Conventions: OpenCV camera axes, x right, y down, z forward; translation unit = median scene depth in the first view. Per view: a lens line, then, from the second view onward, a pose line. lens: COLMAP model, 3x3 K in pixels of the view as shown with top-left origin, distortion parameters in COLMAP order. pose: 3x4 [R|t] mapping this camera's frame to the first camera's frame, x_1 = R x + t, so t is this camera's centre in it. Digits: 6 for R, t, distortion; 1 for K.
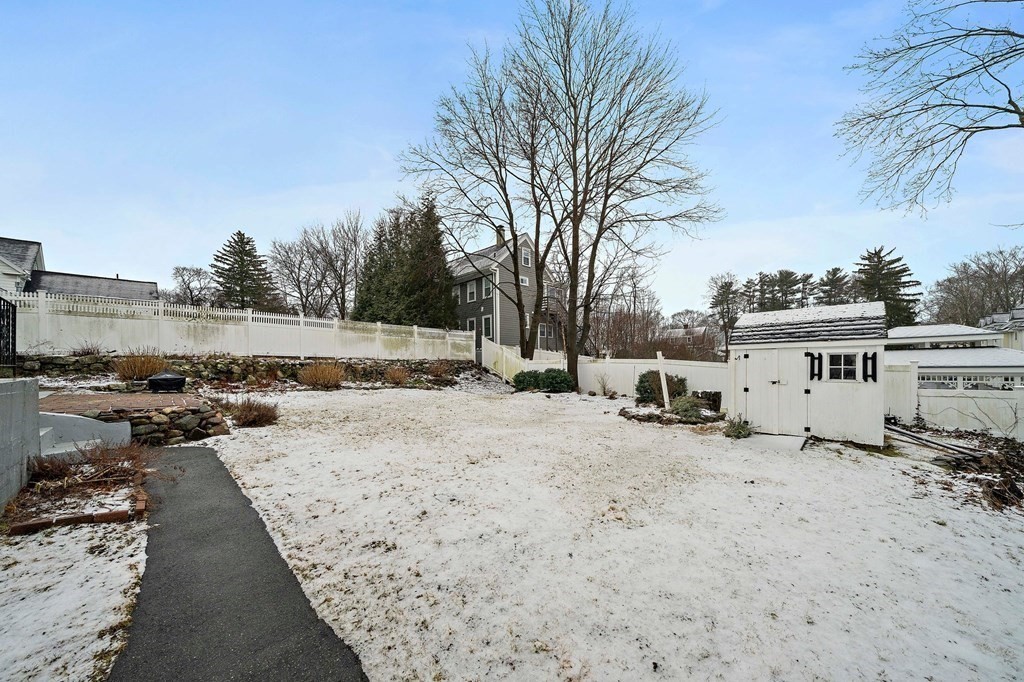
lens RADIAL K [[354.5, 0, 514.0], [0, 354.5, 364.6], [0, 0, 1]] dist [-0.000093, -0.000020]
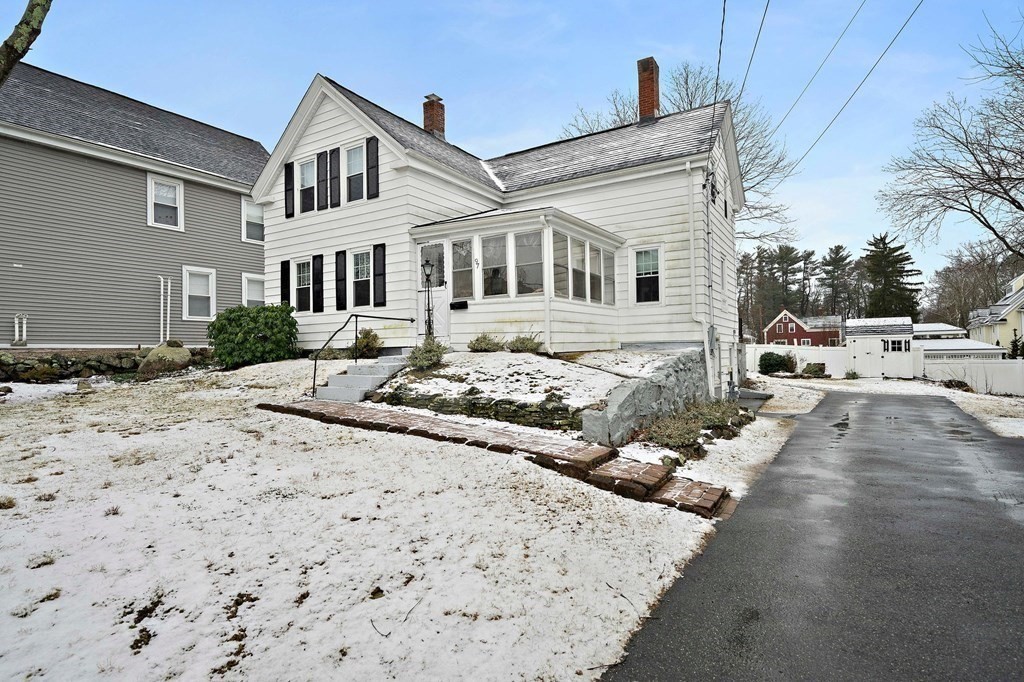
lens RADIAL K [[526.6, 0, 512.0], [0, 526.6, 341.0], [0, 0, 1]] dist [0.012825, -0.001002]
pose [[0.981014, 0.008977, 0.193728, -0.242353], [-0.002499, 0.999430, -0.033655, 0.010712], [-0.193920, 0.032532, 0.980478, -0.209346]]
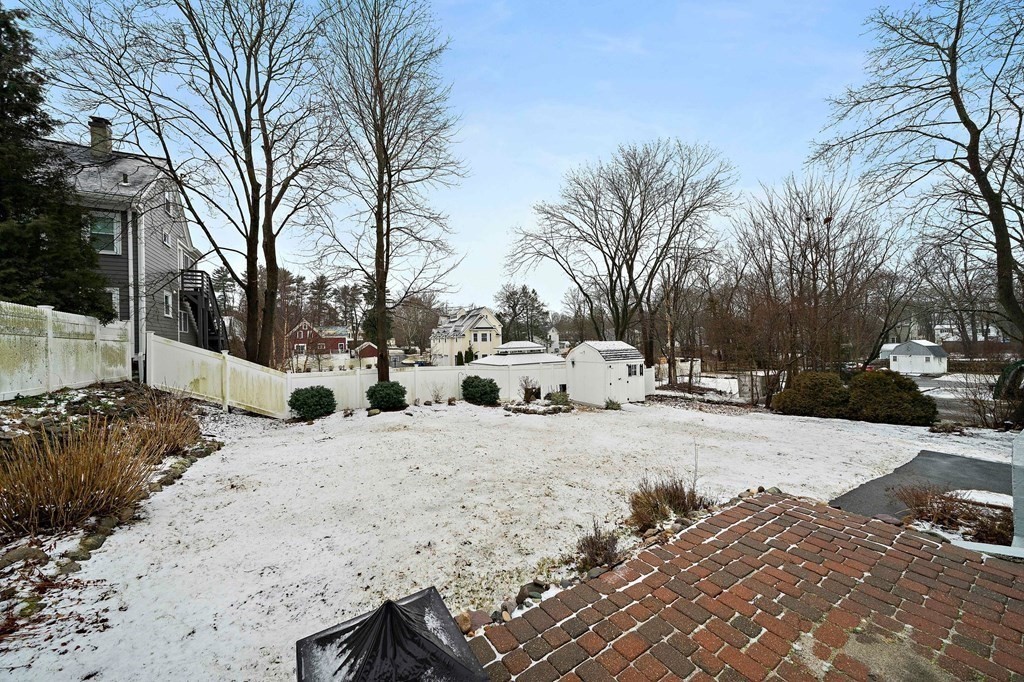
lens RADIAL K [[350.2, 0, 512.0], [0, 350.2, 341.0], [0, 0, 1]] dist [-0.000351, -0.000123]
pose [[0.259659, 0.016093, 0.965566, -0.165014], [0.021103, 0.999528, -0.022334, -0.016452], [-0.965470, 0.026176, 0.259197, 0.128807]]
